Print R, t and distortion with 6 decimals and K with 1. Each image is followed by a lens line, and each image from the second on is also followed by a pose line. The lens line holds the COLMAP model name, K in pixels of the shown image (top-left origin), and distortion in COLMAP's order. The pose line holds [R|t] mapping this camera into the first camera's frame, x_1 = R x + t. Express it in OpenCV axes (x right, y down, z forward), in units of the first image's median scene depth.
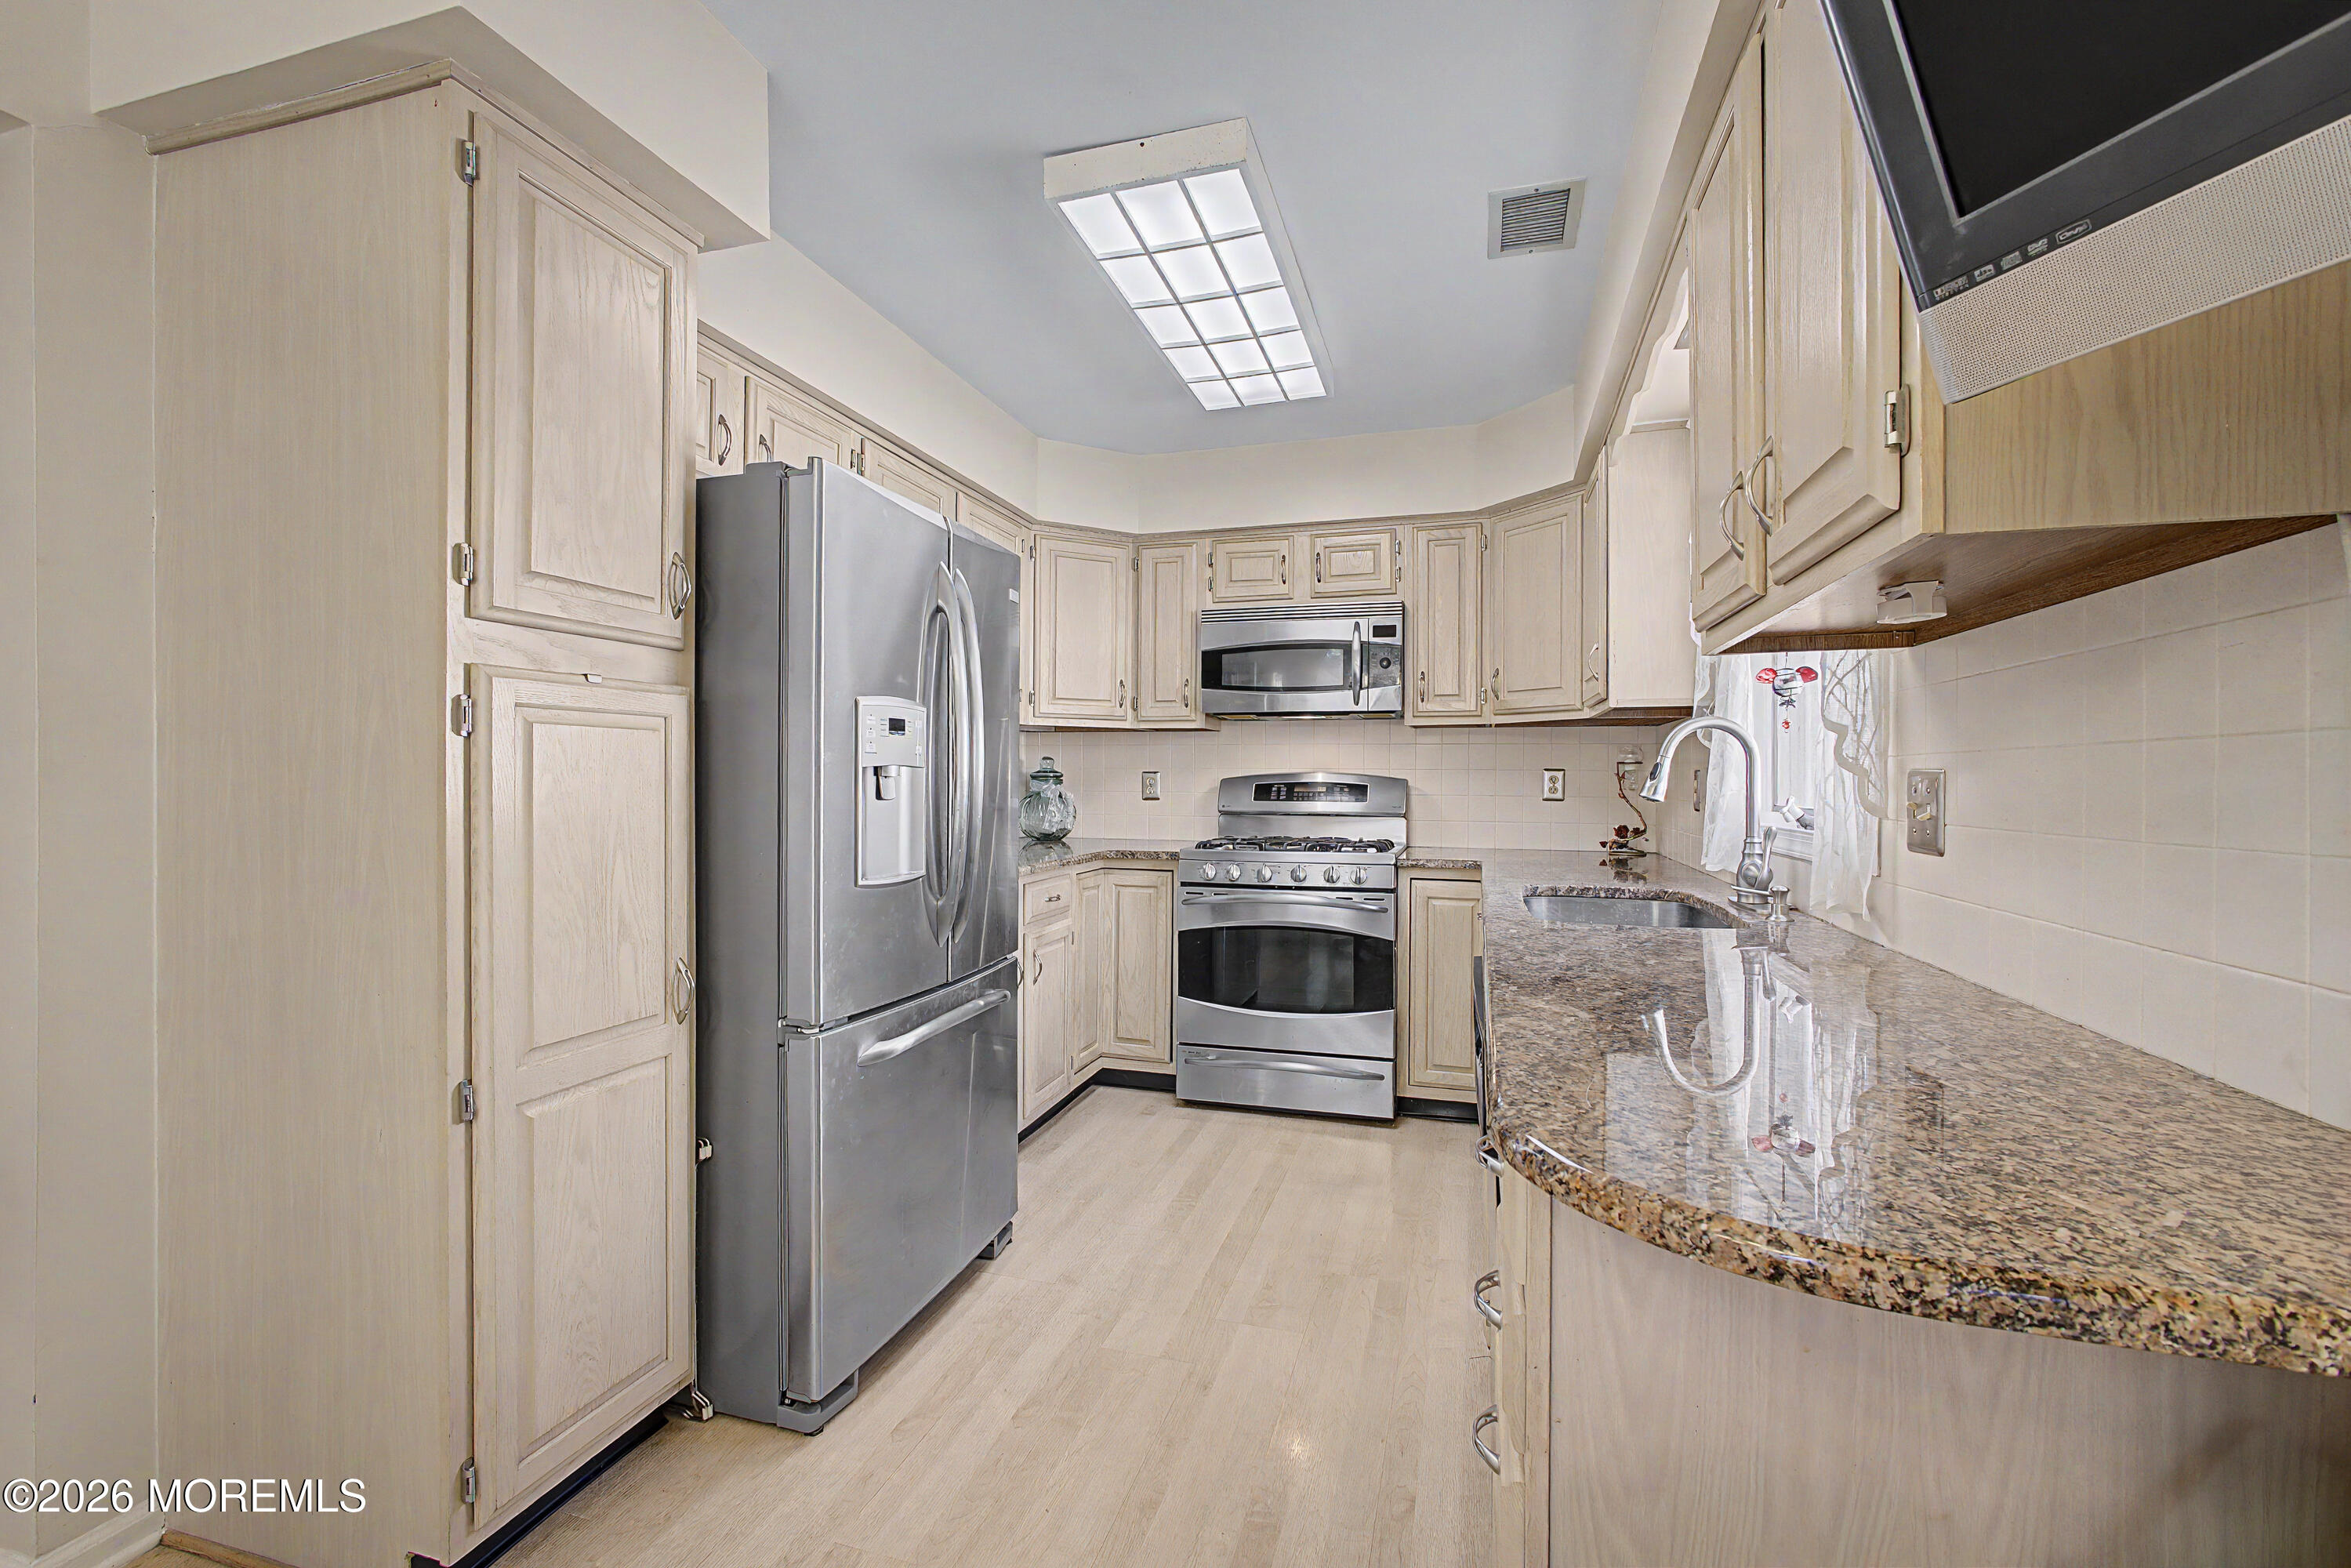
lens RADIAL K [[1014.3, 0, 1163.8], [0, 1014.3, 781.3], [0, 0, 1]] dist [-0.018319, 0.005703]
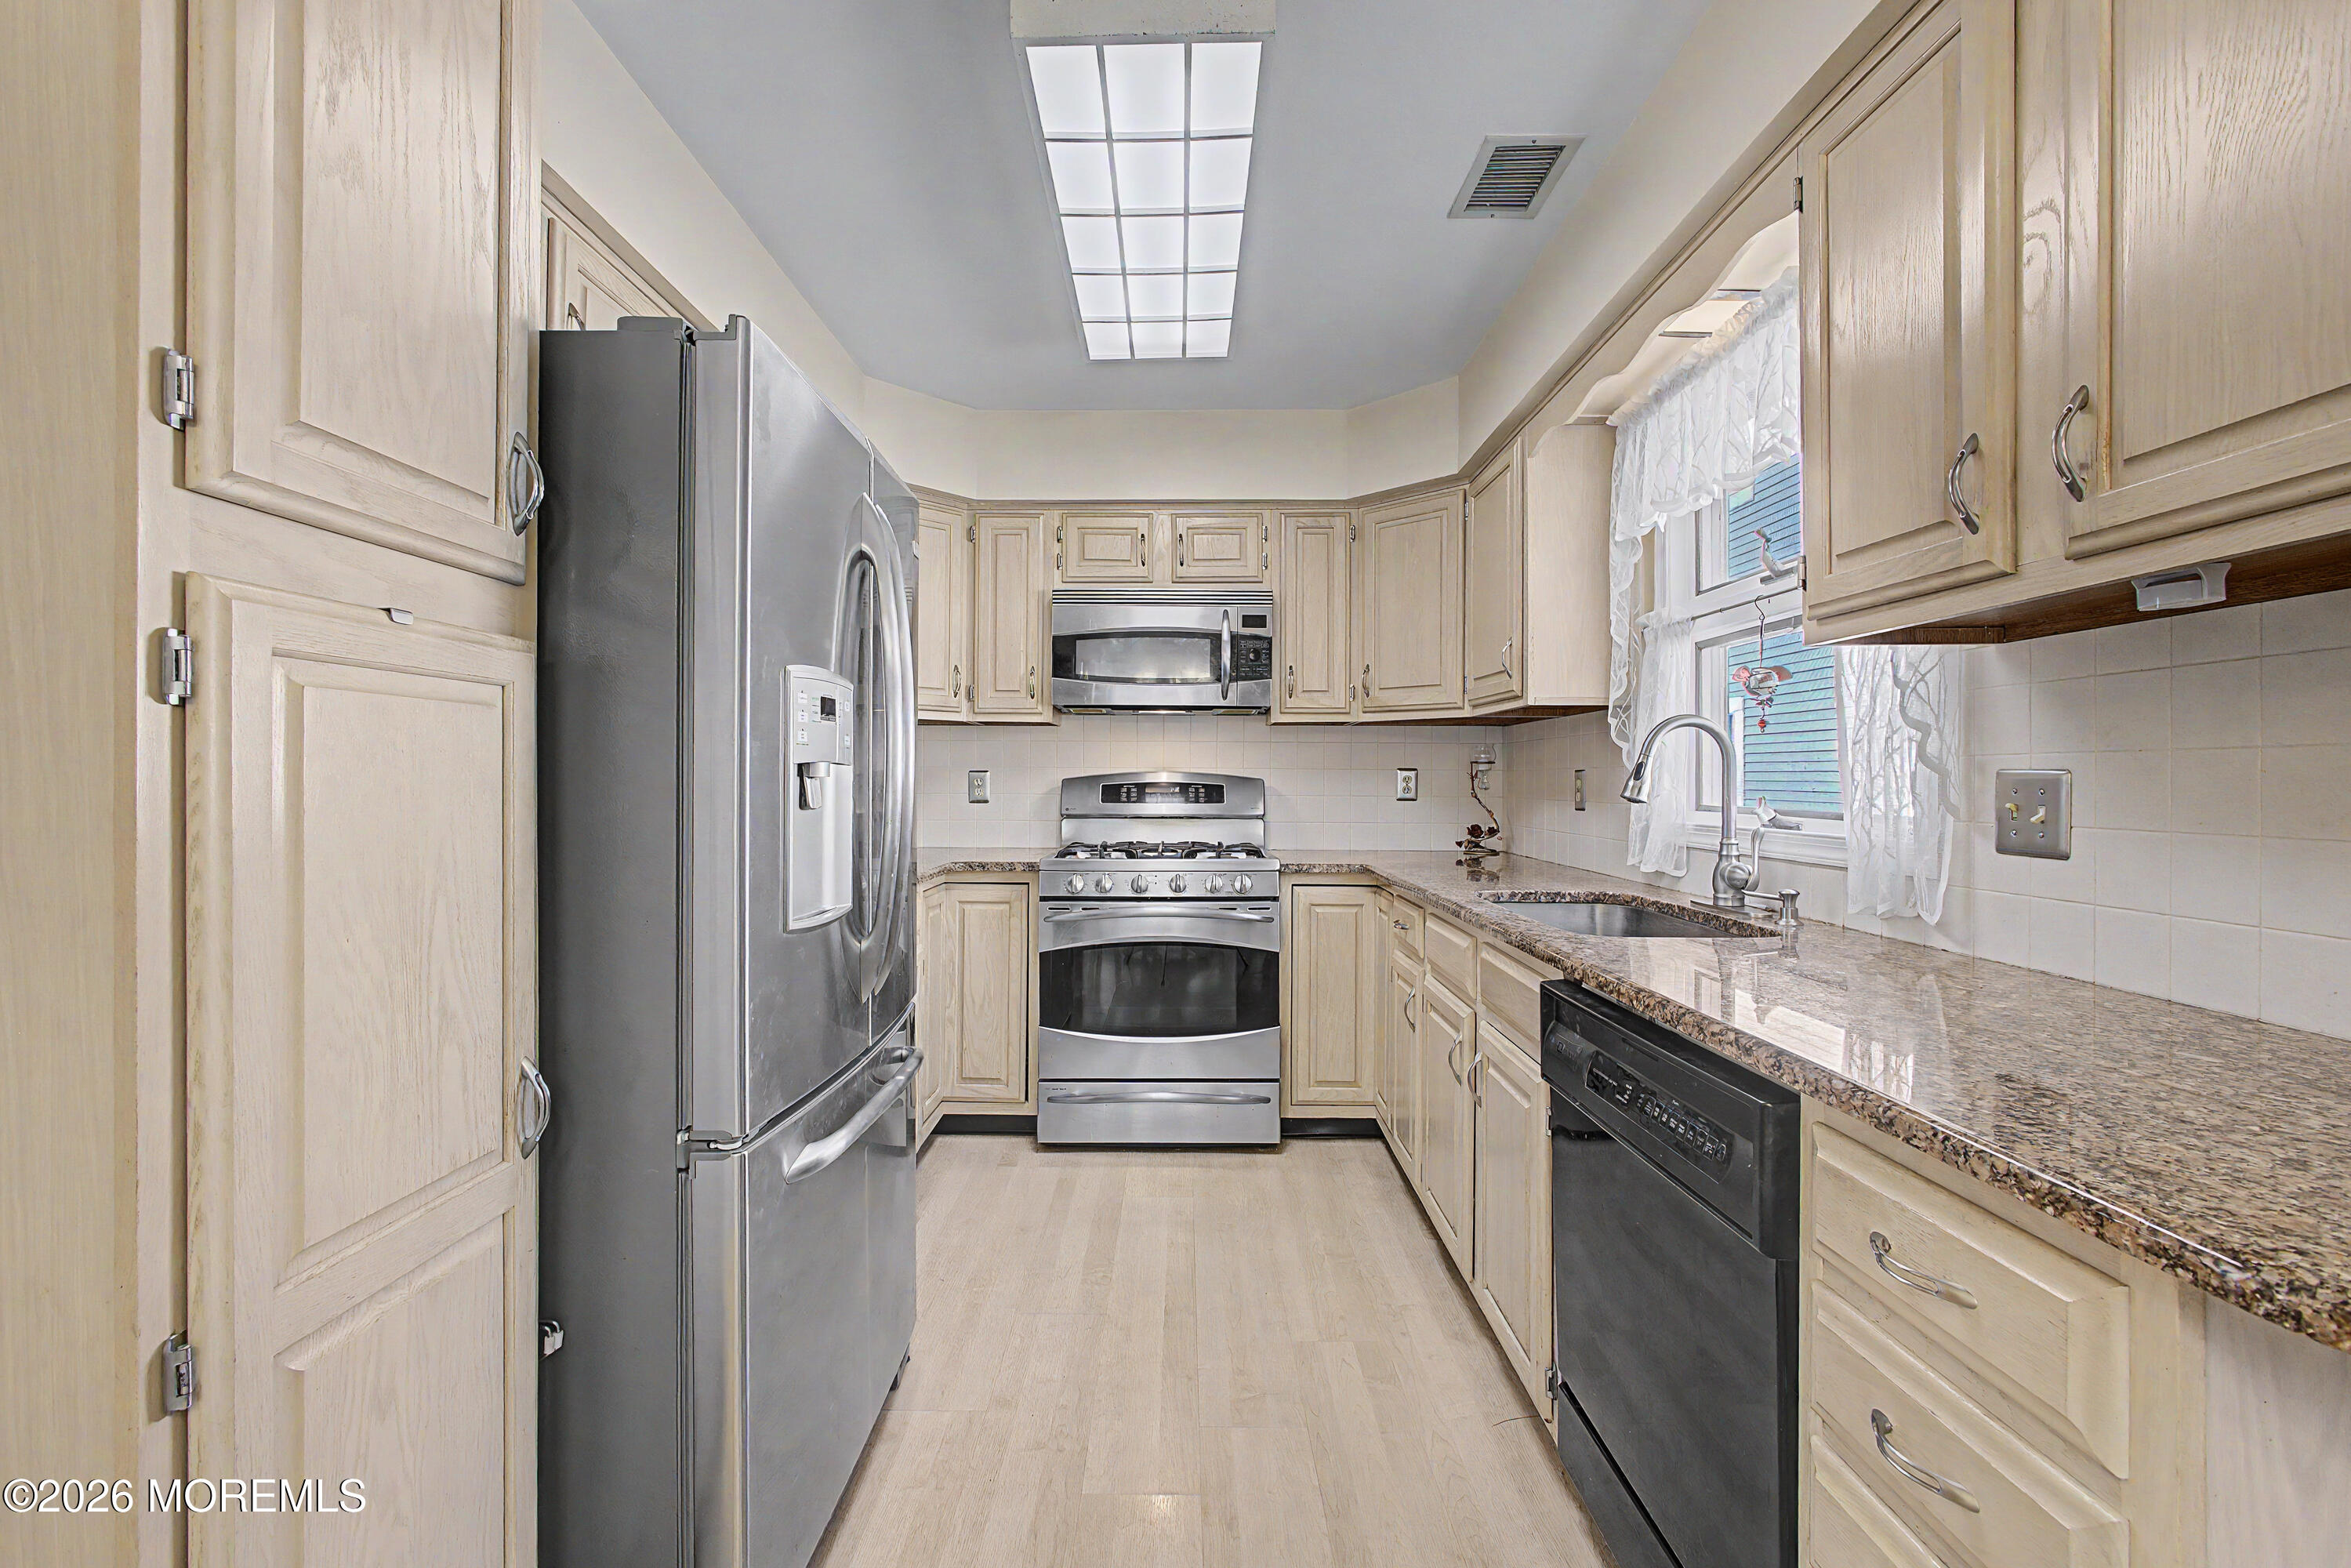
lens RADIAL K [[1014.3, 0, 1168.3], [0, 1014.3, 778.8], [0, 0, 1]] dist [-0.018319, 0.005703]
pose [[0.959314, -0.001182, 0.282339, -0.186360], [0.001673, 0.999997, -0.001496, -0.001741], [-0.282337, 0.001908, 0.959313, 0.184565]]
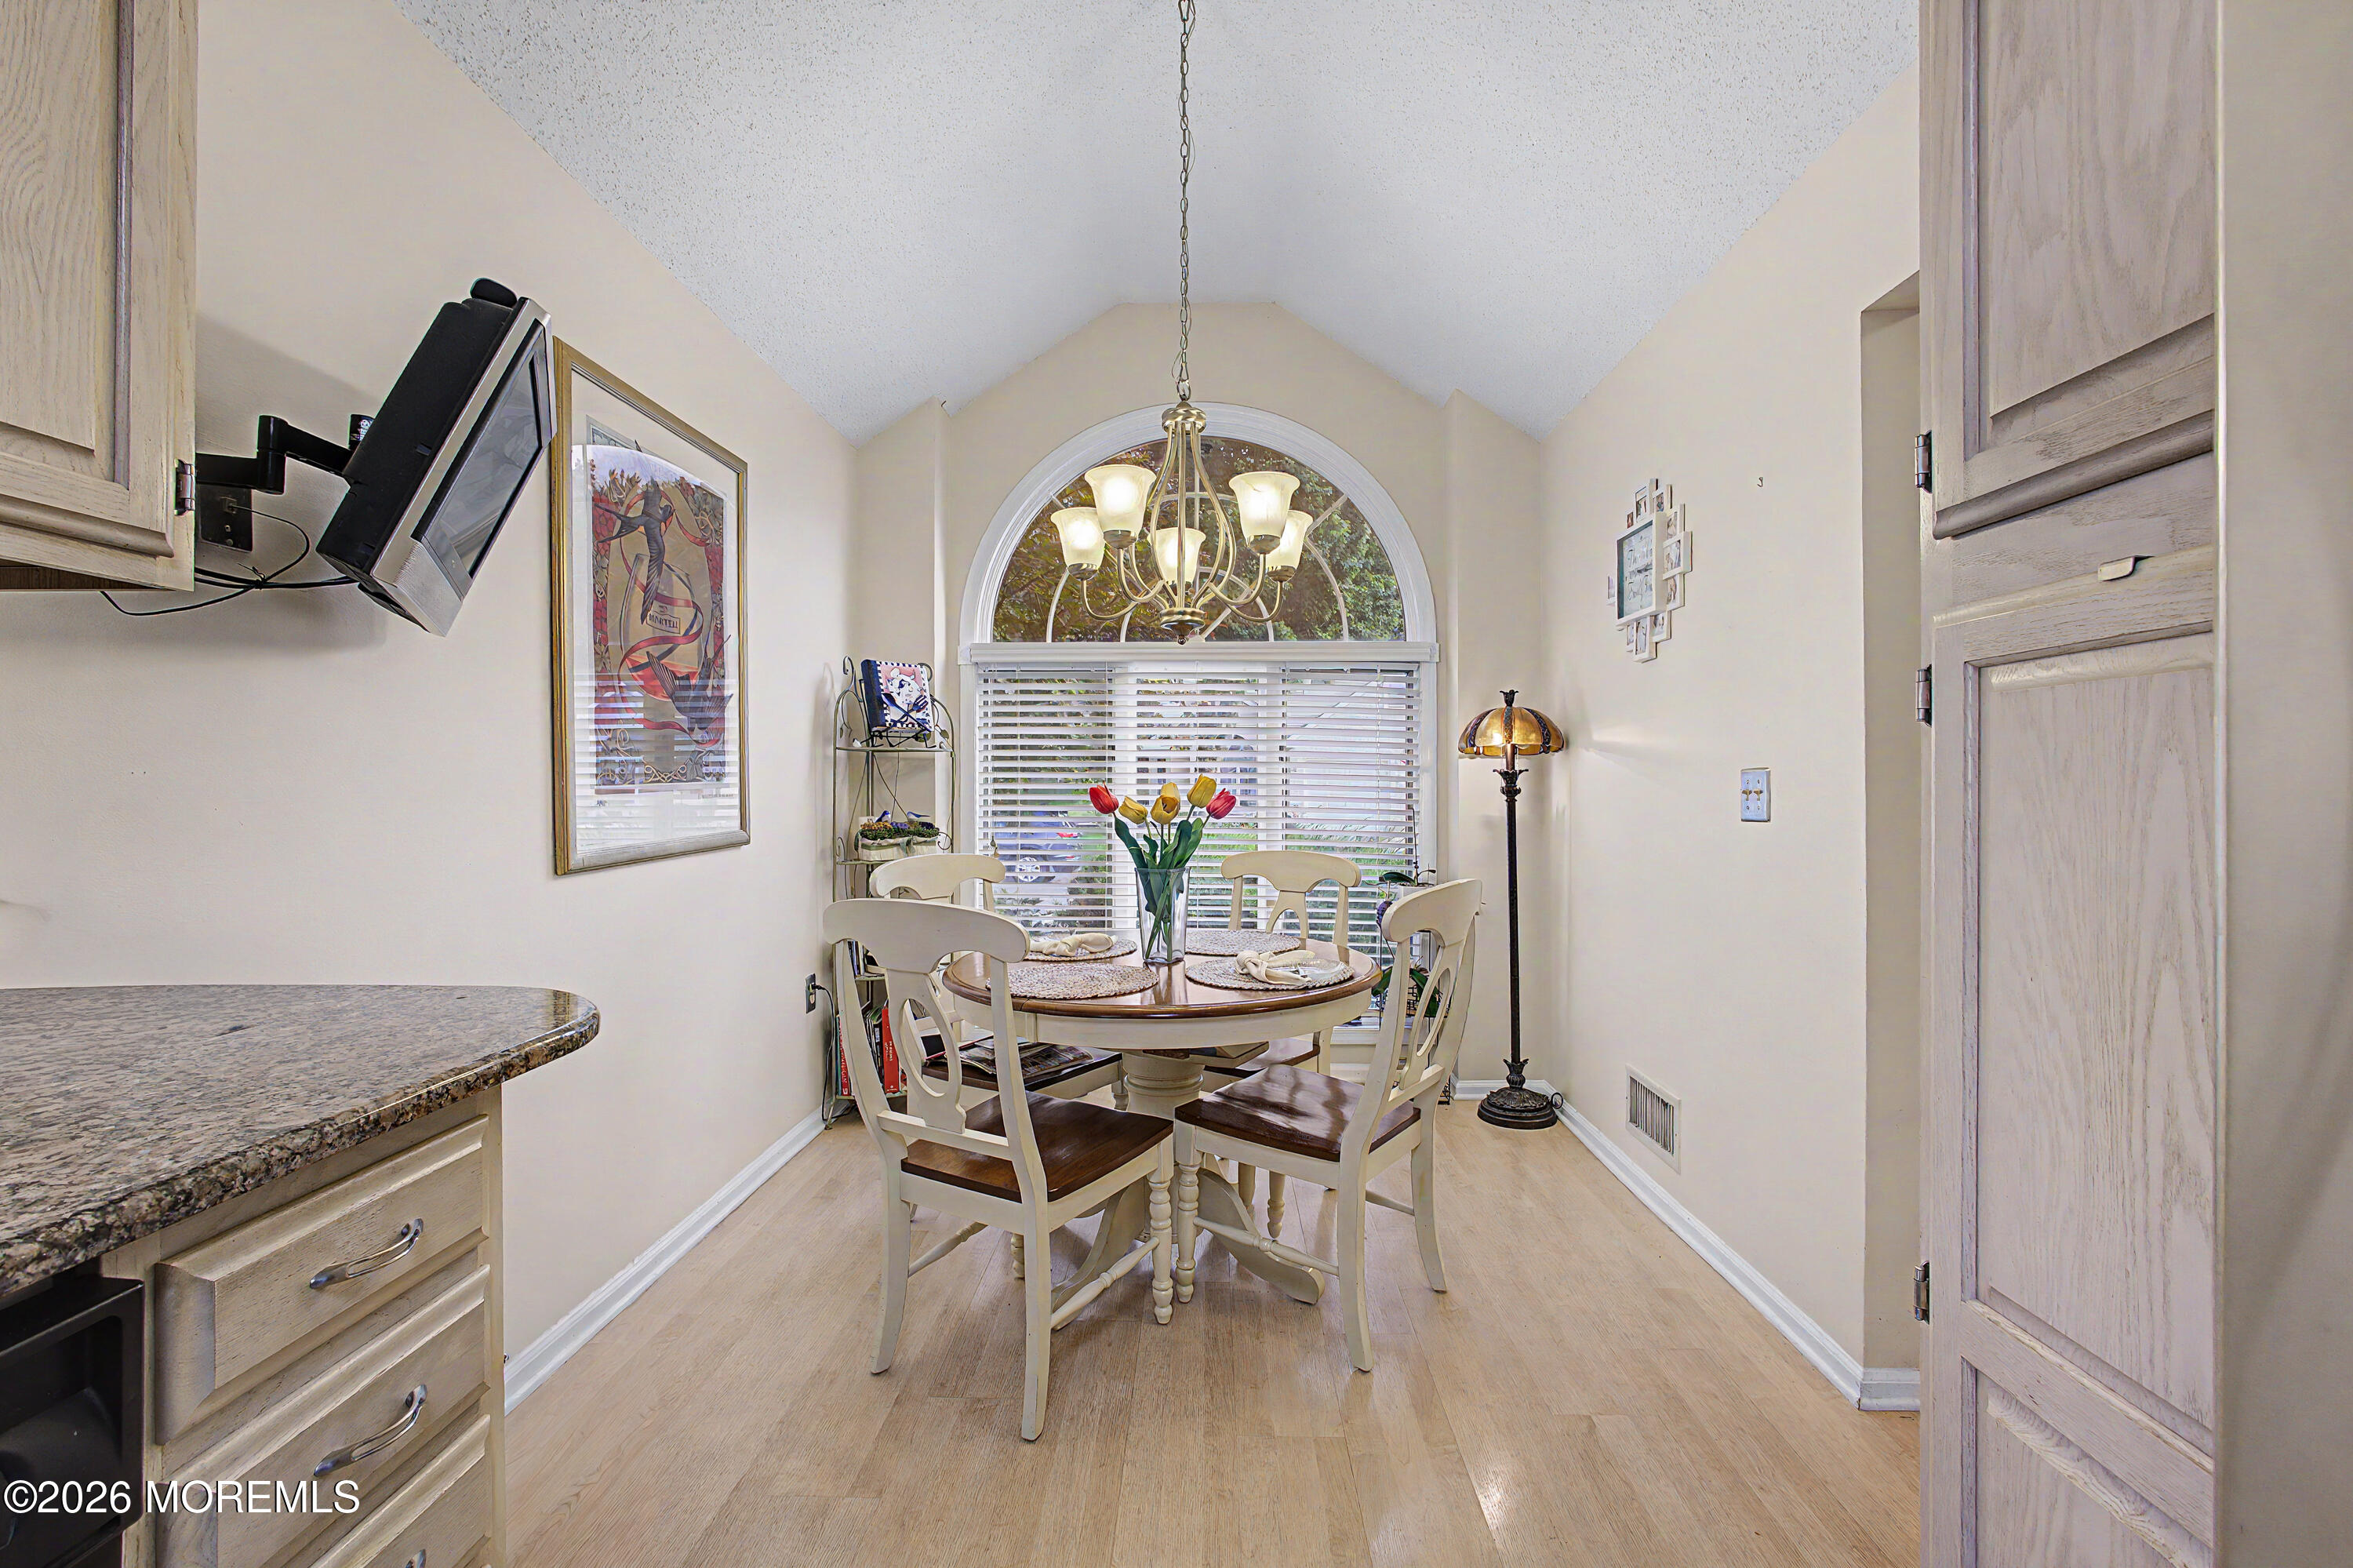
lens RADIAL K [[1015.2, 0, 1176.7], [0, 1015.2, 783.2], [0, 0, 1]] dist [-0.018319, 0.005703]
pose [[-0.963428, -0.005356, -0.267915, -0.030658], [-0.005276, 0.999986, -0.001017, -0.003386], [0.267916, 0.000433, -0.963442, 0.835223]]
